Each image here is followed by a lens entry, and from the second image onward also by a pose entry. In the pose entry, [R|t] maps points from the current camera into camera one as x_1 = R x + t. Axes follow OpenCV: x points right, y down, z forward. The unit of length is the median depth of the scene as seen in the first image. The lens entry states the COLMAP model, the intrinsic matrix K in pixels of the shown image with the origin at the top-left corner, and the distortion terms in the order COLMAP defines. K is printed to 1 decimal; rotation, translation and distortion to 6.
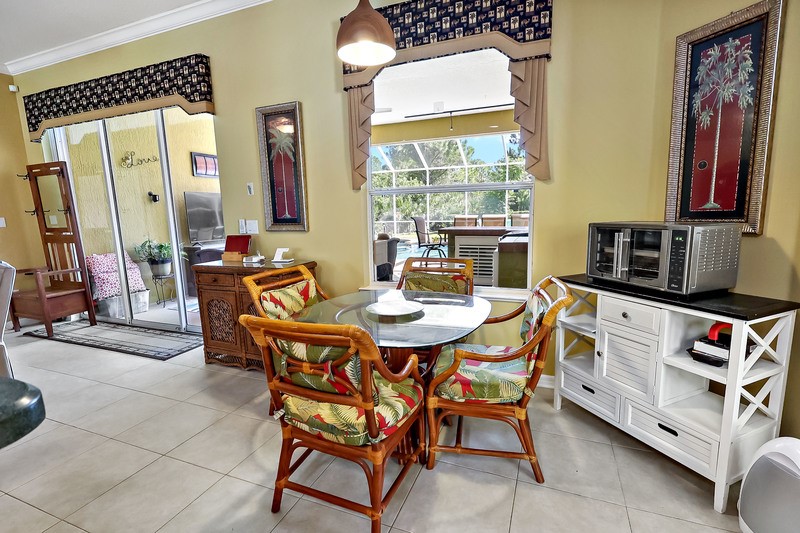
lens RADIAL K [[390.0, 0, 402.6], [0, 390.0, 269.2], [0, 0, 1]] dist [-0.001325, 0.000096]
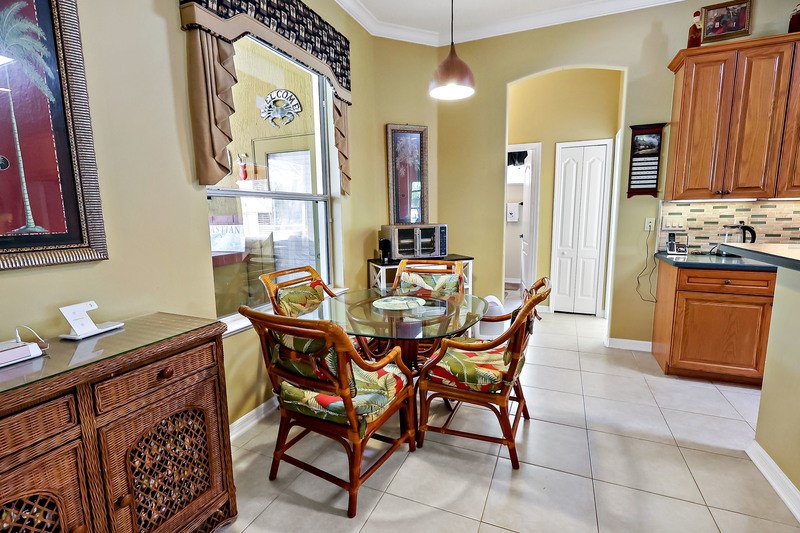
lens RADIAL K [[370.2, 0, 403.9], [0, 370.2, 267.5], [0, 0, 1]] dist [-0.002946, -0.000060]
pose [[0.008753, -0.115645, 0.993252, -1.163069], [0.170588, 0.978902, 0.112471, -0.128740], [-0.985304, 0.168452, 0.028296, 1.057703]]
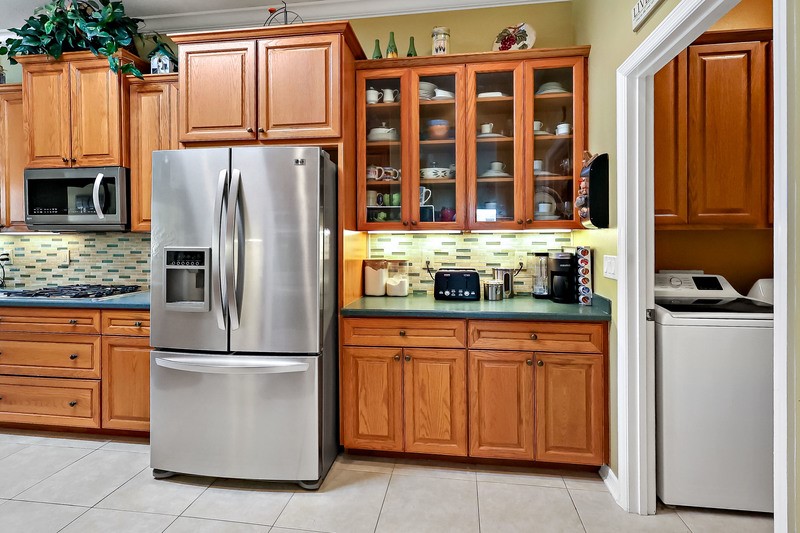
lens RADIAL K [[374.3, 0, 401.7], [0, 374.3, 243.5], [0, 0, 1]] dist [0.001738, 0.000463]
pose [[-0.236931, 0.022666, 0.971262, -1.613426], [0.164605, 0.986211, 0.017140, 0.315423], [-0.957480, 0.163936, -0.237395, -1.634588]]
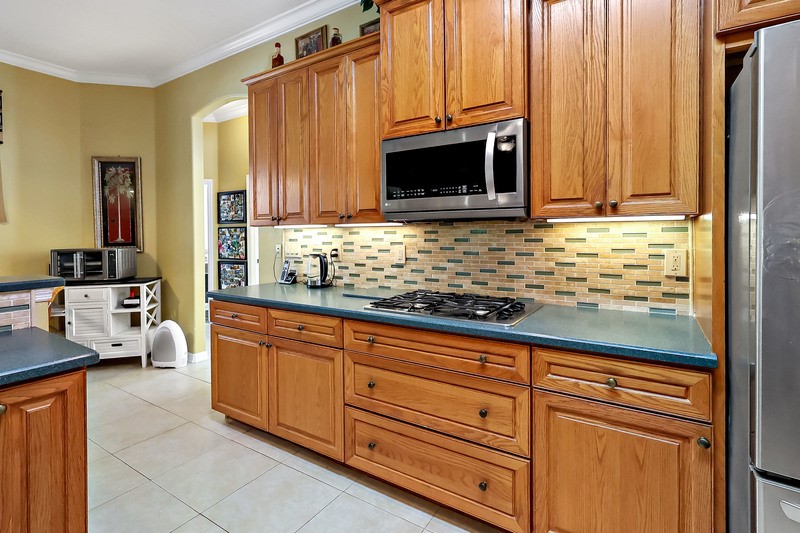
lens RADIAL K [[361.6, 0, 402.3], [0, 361.6, 237.3], [0, 0, 1]] dist [-0.000905, 0.000174]
pose [[0.160567, 0.020108, 0.986820, -0.919404], [0.160347, 0.985980, -0.046181, 0.161723], [-0.973913, 0.165649, 0.155091, -0.818198]]
